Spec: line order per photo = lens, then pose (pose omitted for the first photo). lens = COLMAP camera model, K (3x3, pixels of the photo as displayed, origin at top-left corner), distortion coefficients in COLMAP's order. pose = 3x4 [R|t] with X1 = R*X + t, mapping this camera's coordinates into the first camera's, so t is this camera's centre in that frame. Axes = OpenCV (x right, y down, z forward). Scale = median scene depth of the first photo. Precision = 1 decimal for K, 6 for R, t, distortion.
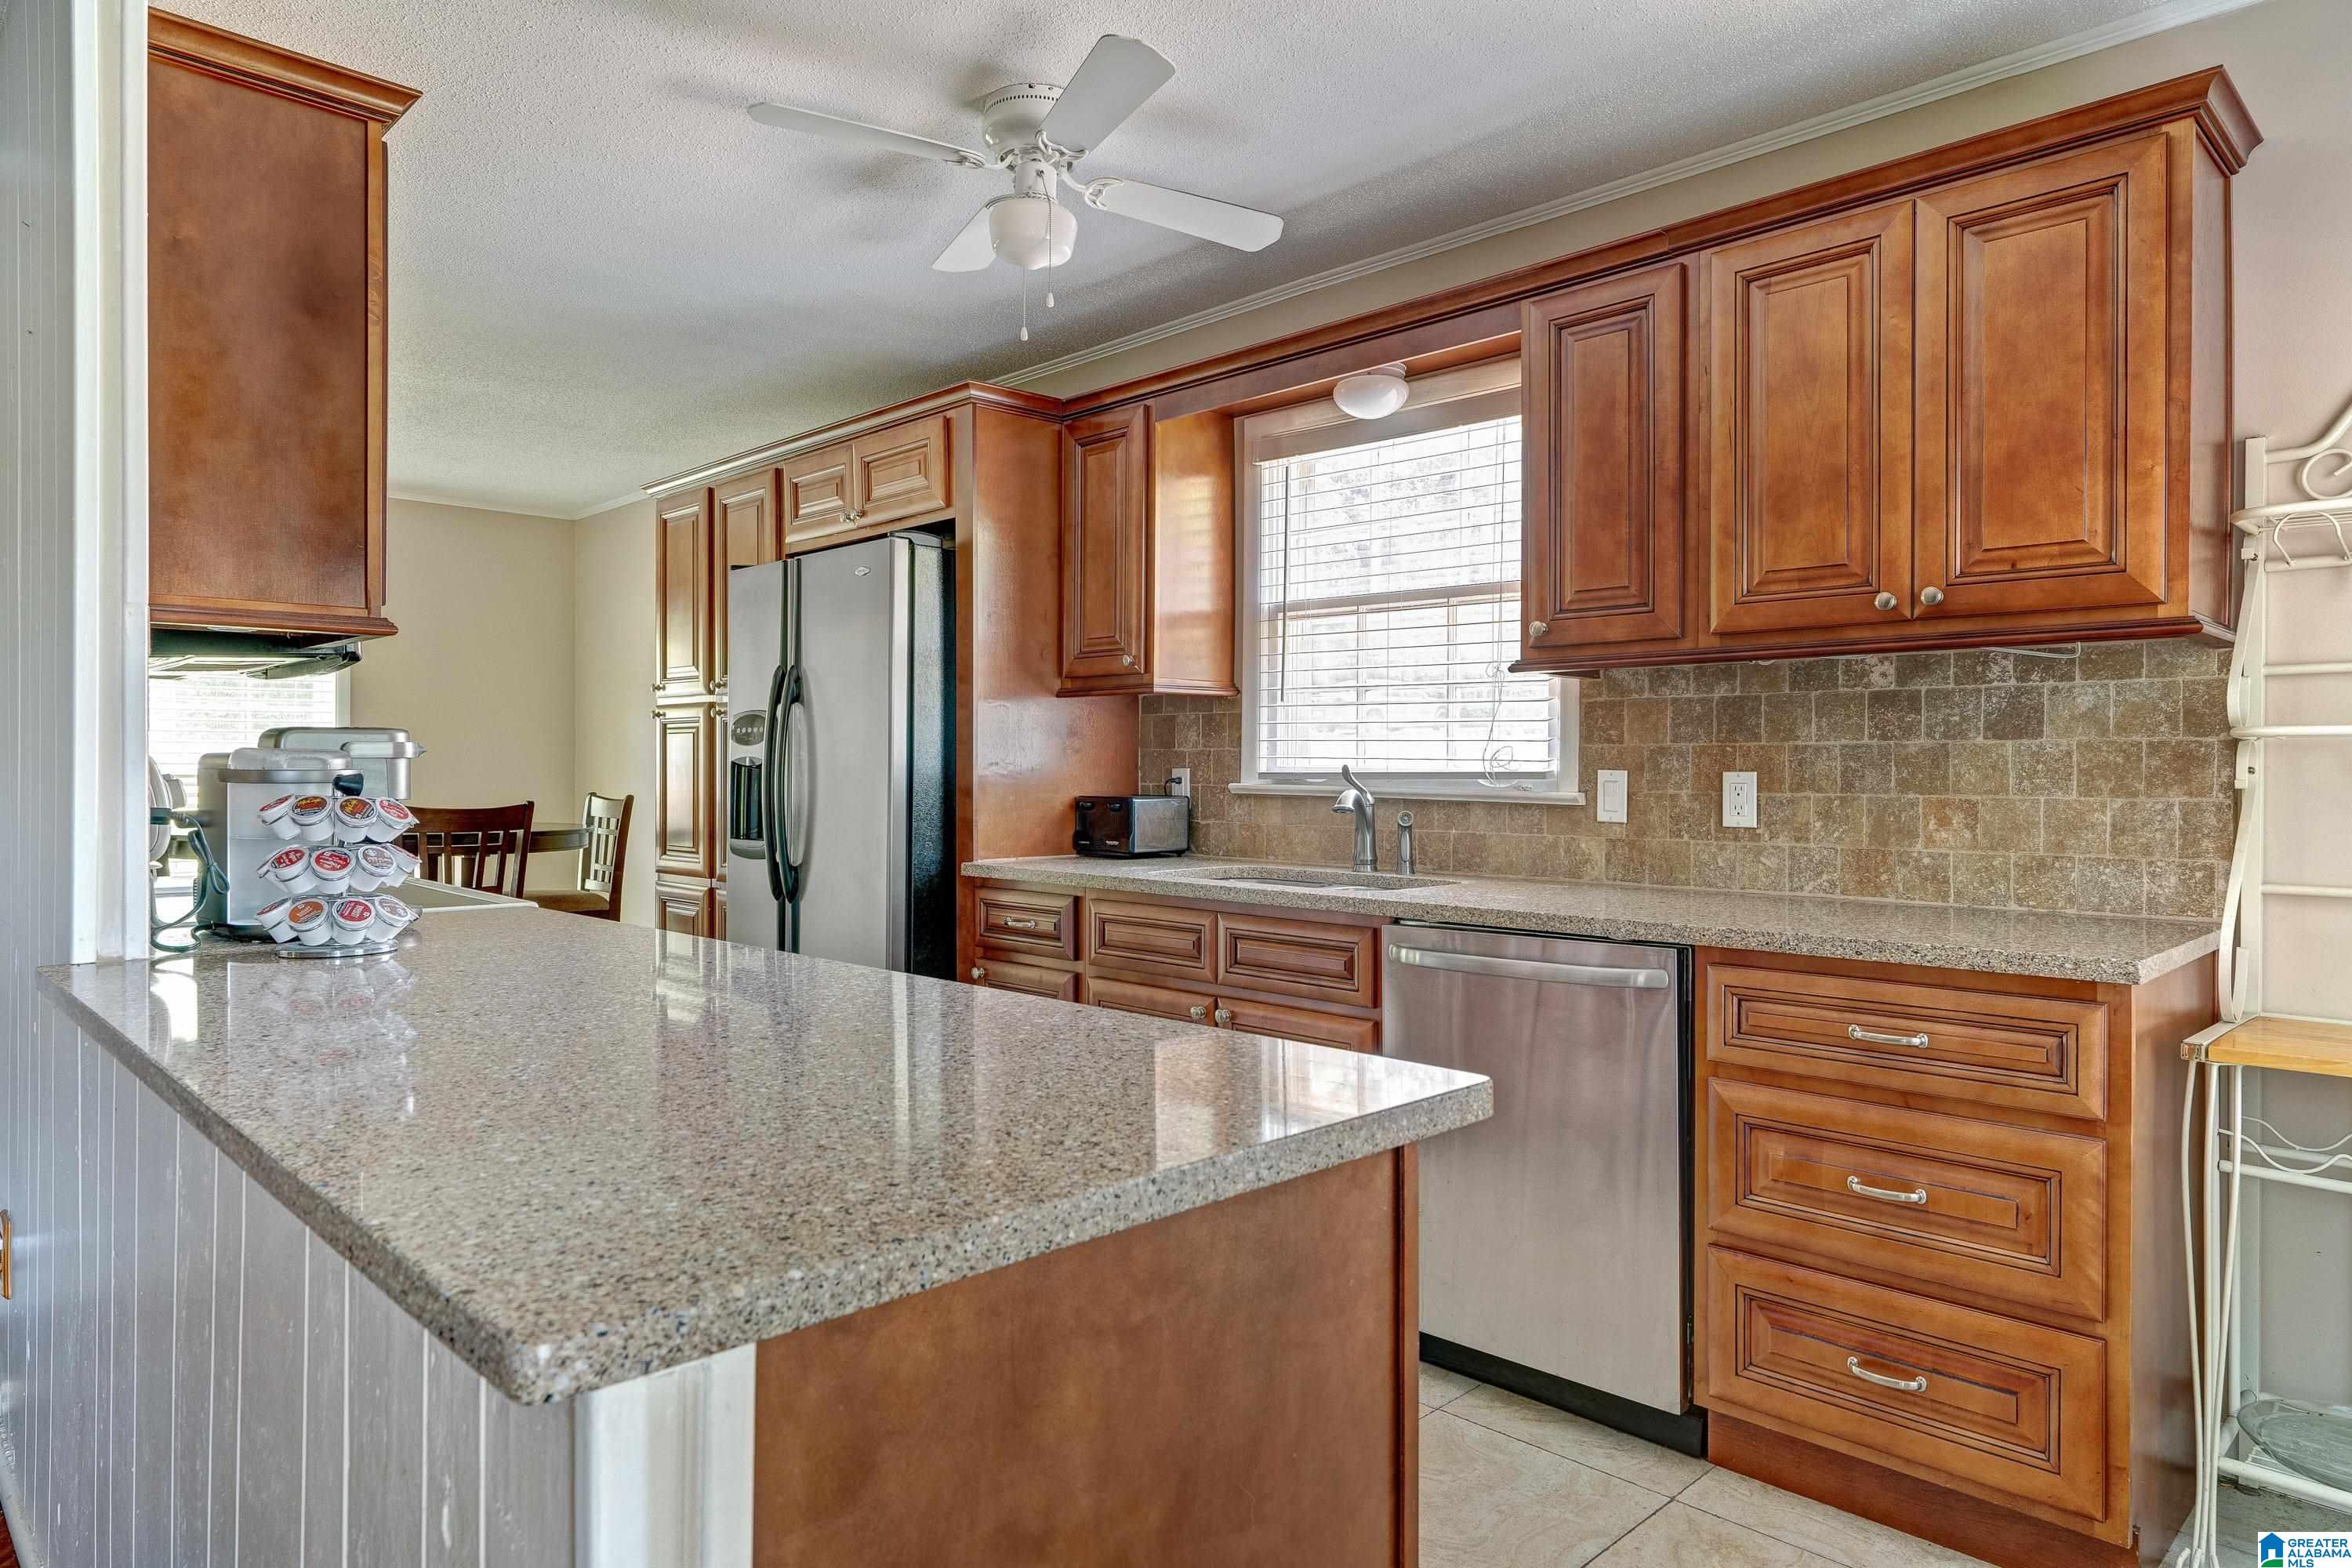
lens RADIAL K [[1421.5, 0, 1176.0], [0, 1421.5, 784.0], [0, 0, 1]] dist [0.001031, -0.000393]
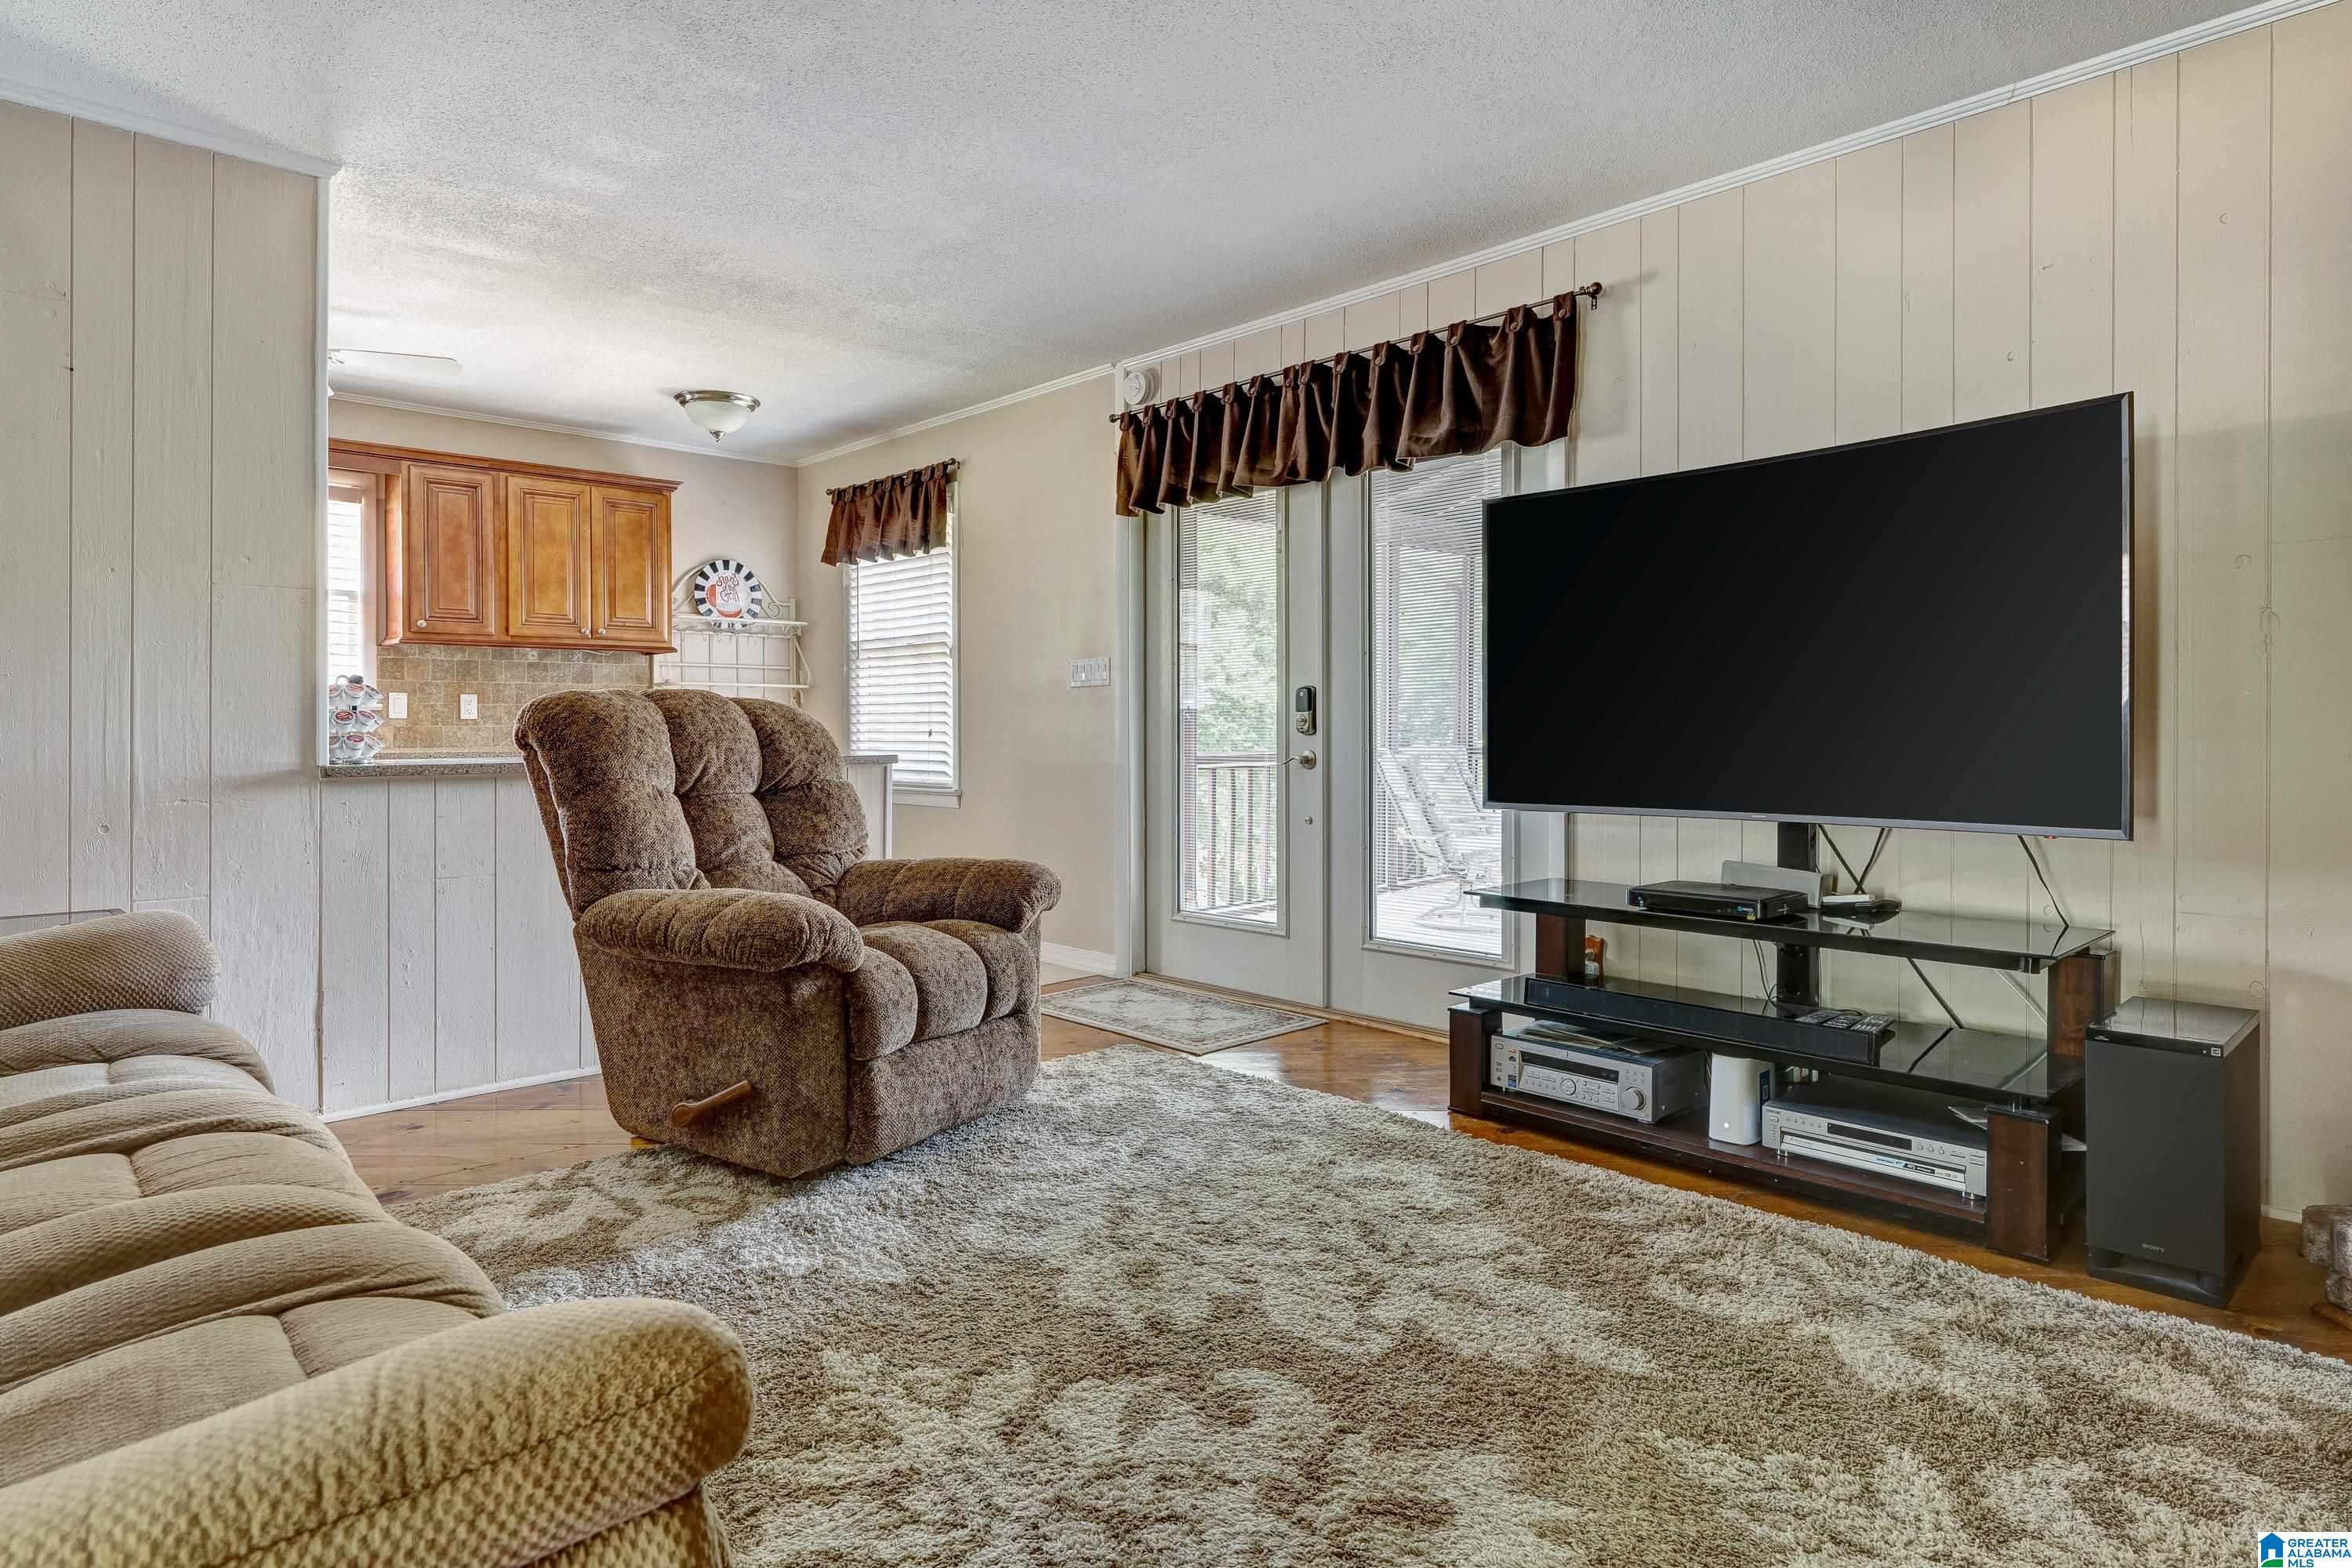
lens RADIAL K [[1305.9, 0, 1169.8], [0, 1305.9, 735.7], [0, 0, 1]] dist [-0.001245, -0.000002]
pose [[0.015829, -0.008007, 0.999843, -1.679469], [0.013506, 0.999878, 0.007793, 0.056888], [-0.999784, 0.013380, 0.015935, -0.131264]]
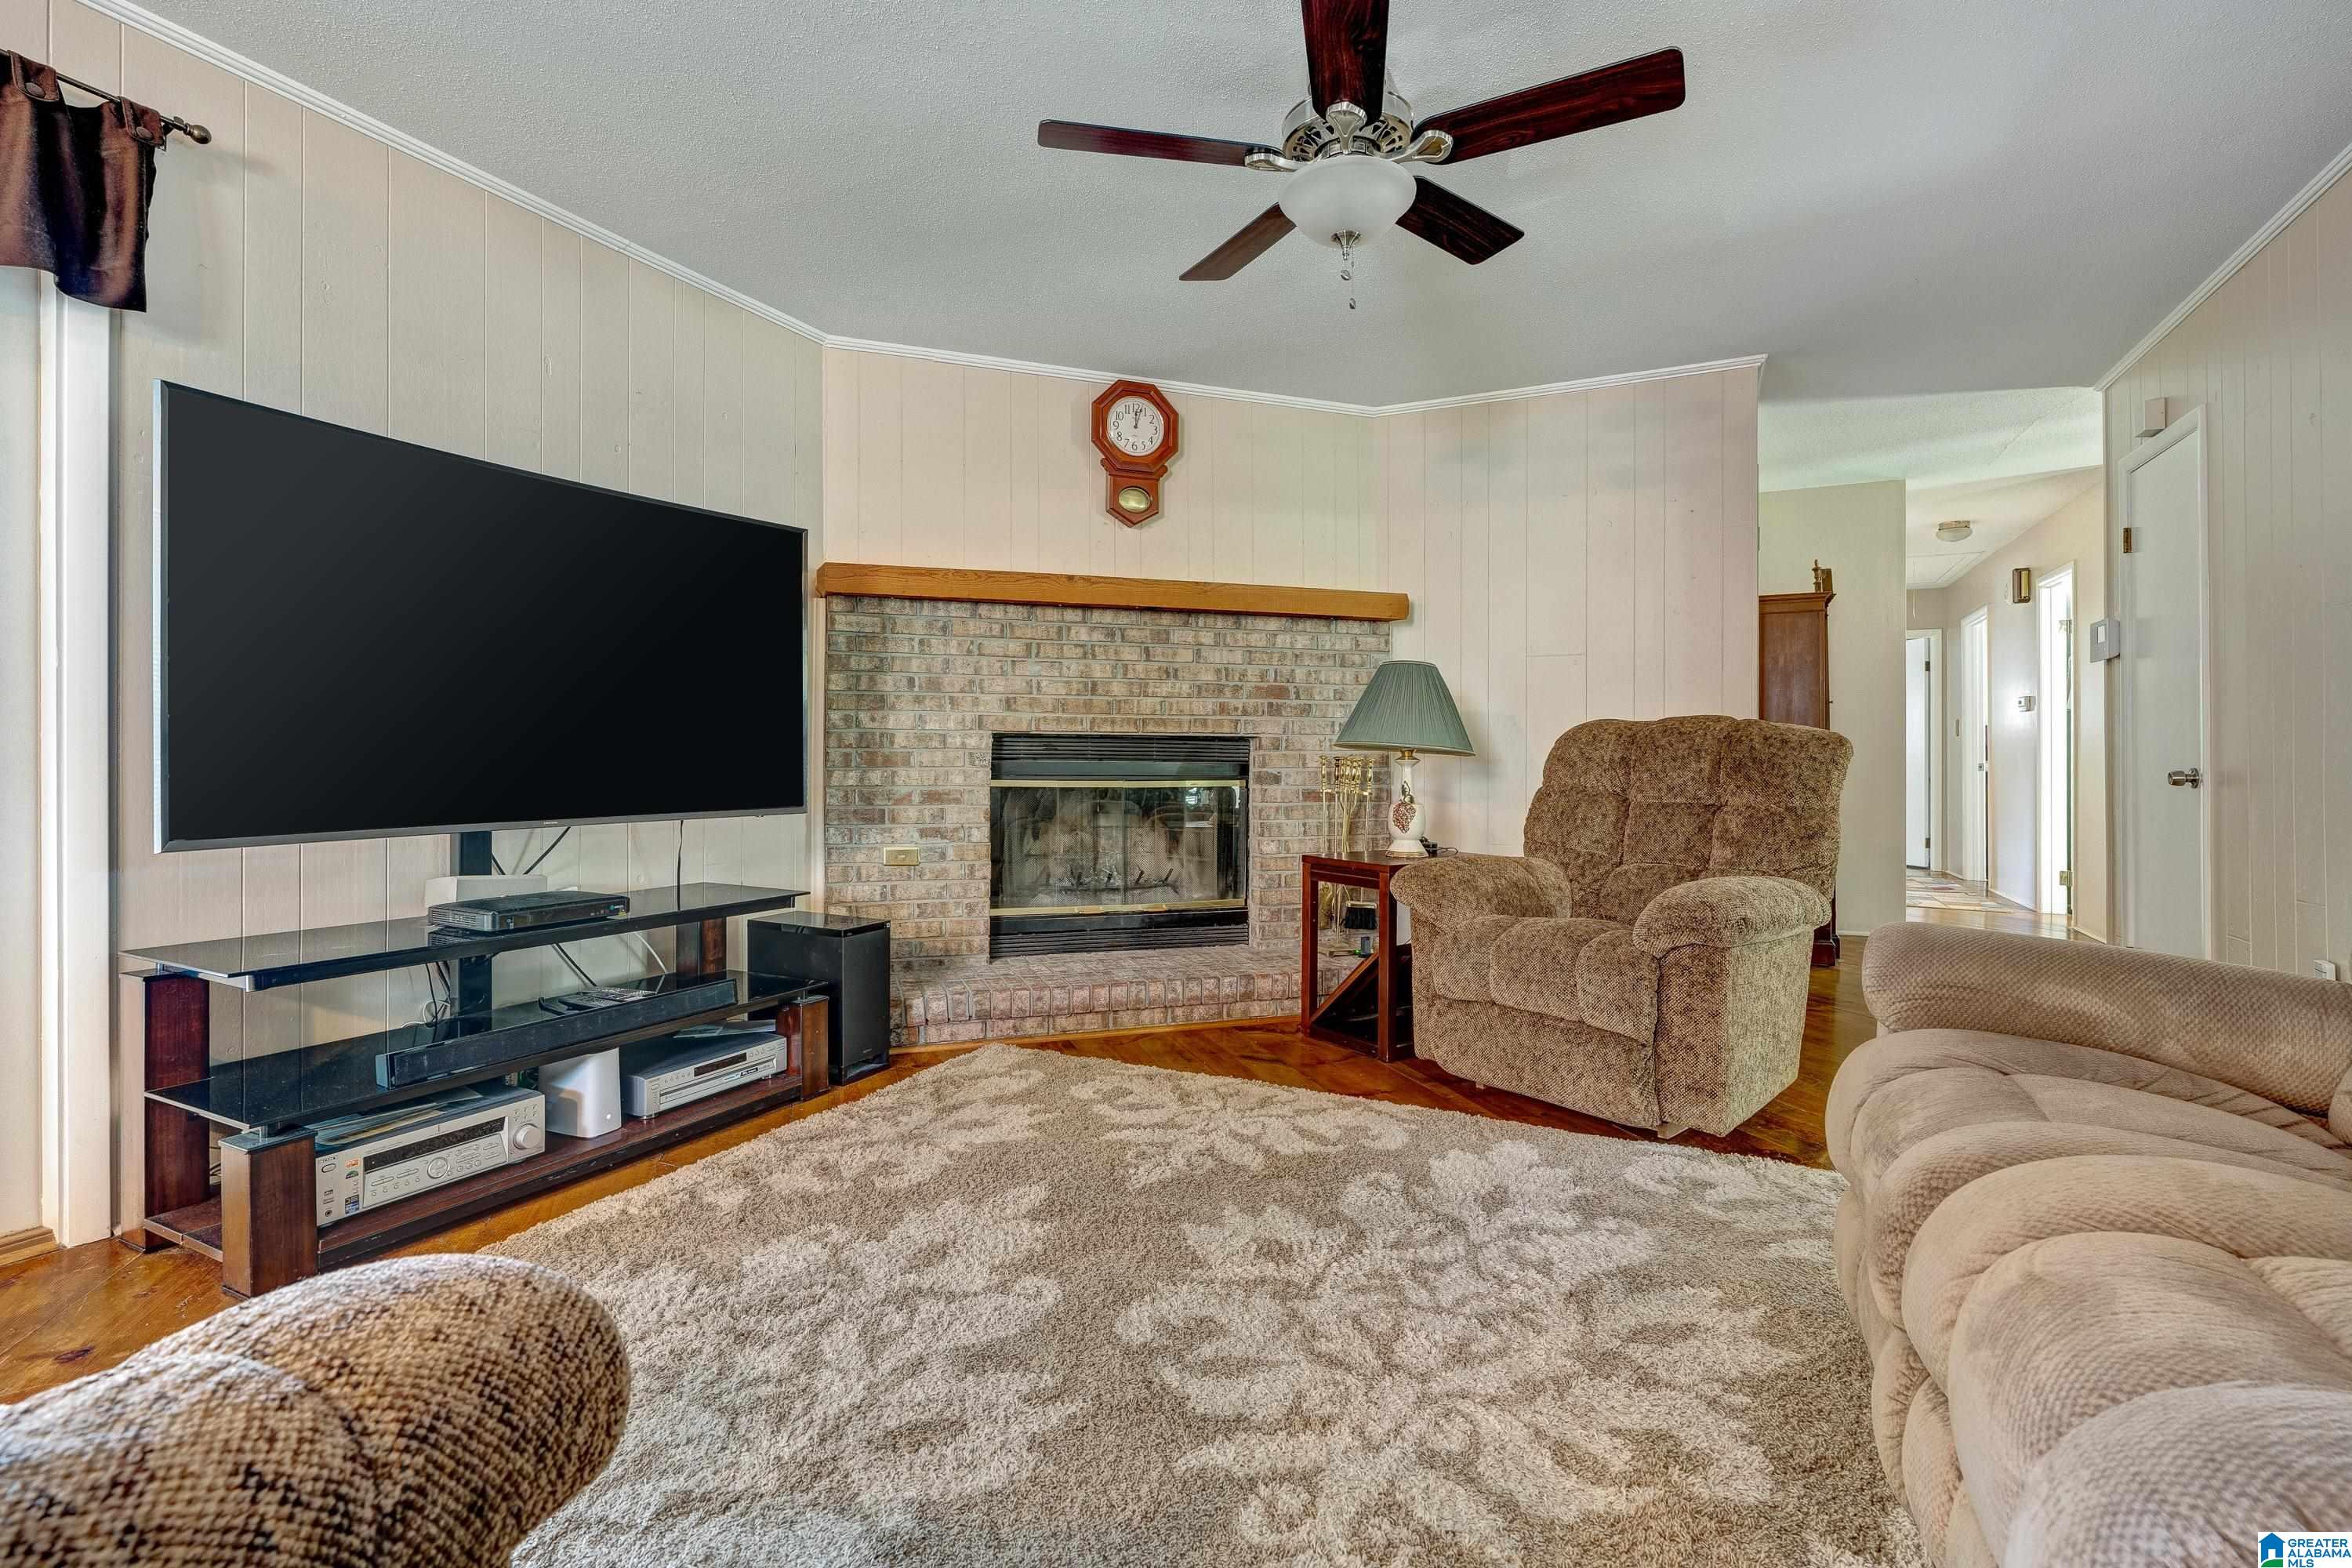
lens RADIAL K [[1064.7, 0, 1193.5], [0, 1064.7, 761.2], [0, 0, 1]] dist [-0.001275, -0.000145]
pose [[-0.938827, -0.006902, -0.344321, -0.786120], [-0.012201, 0.999838, 0.013225, 0.067680], [0.344174, 0.016617, -0.938759, 0.440336]]
